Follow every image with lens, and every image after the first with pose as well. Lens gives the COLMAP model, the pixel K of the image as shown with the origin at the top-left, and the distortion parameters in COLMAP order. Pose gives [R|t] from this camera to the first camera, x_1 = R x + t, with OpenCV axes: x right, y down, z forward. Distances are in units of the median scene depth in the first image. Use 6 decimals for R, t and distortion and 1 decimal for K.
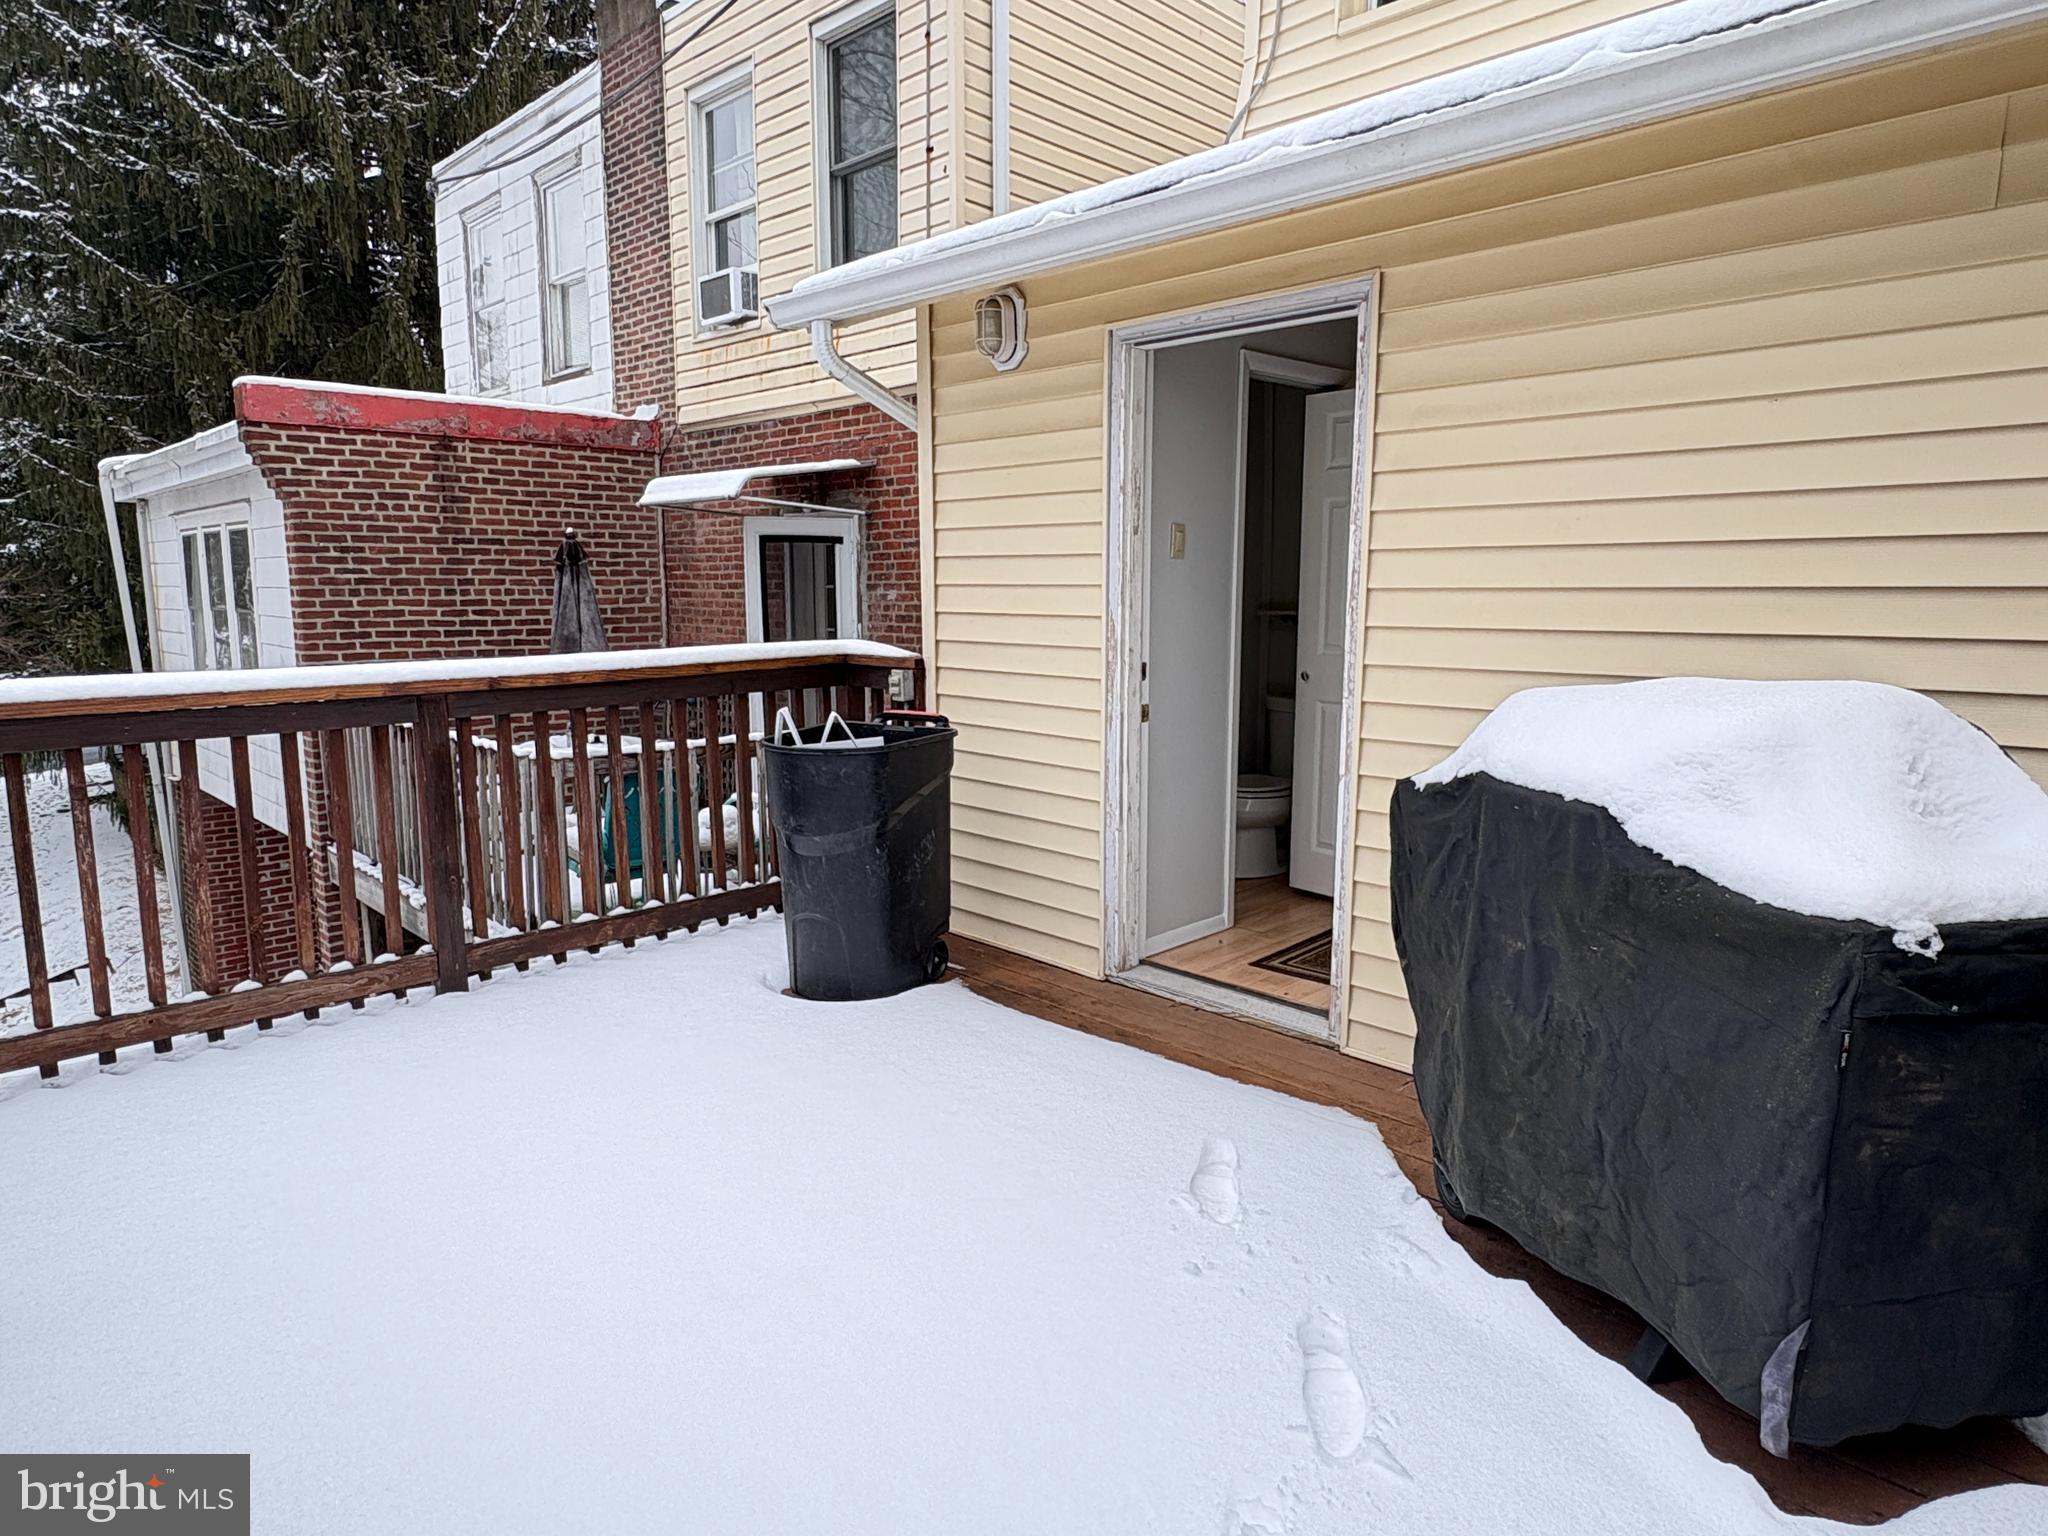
lens RADIAL K [[1238.2, 0, 1021.4], [0, 1238.2, 765.3], [0, 0, 1]] dist [-0.004309, 0.001348]
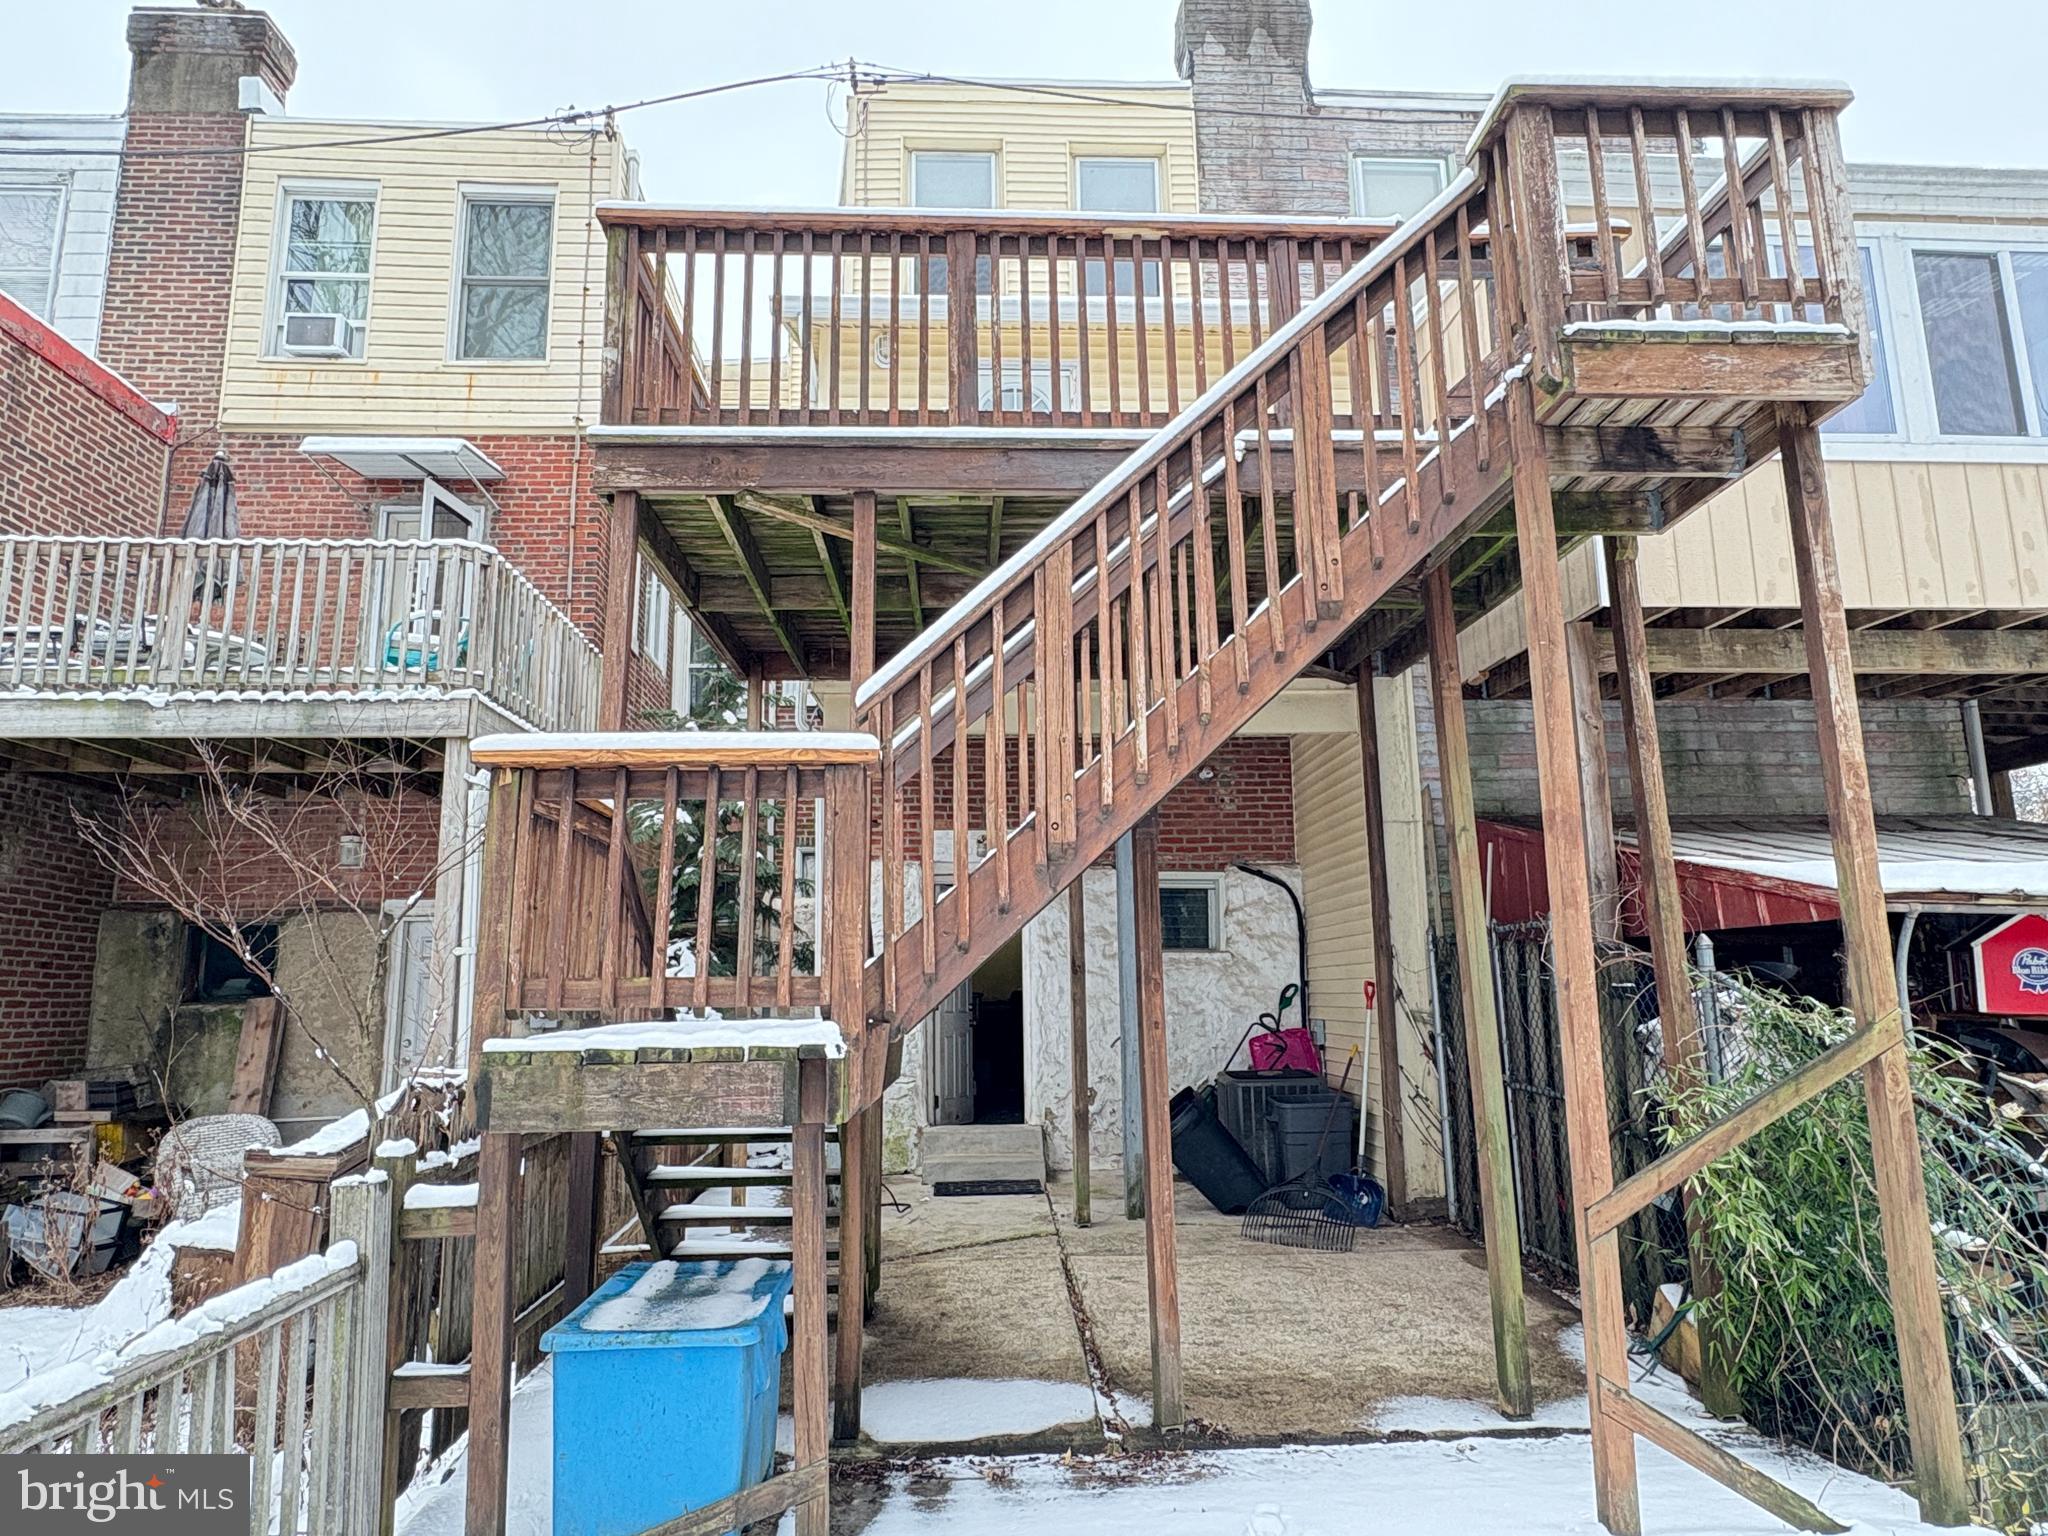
lens RADIAL K [[1238.2, 0, 1023.8], [0, 1238.2, 772.3], [0, 0, 1]] dist [-0.004309, 0.001348]
pose [[0.666094, 0.124835, 0.735347, -0.588235], [0.118463, 0.955674, -0.269545, 0.416048], [-0.736400, 0.266654, 0.621780, -0.133489]]
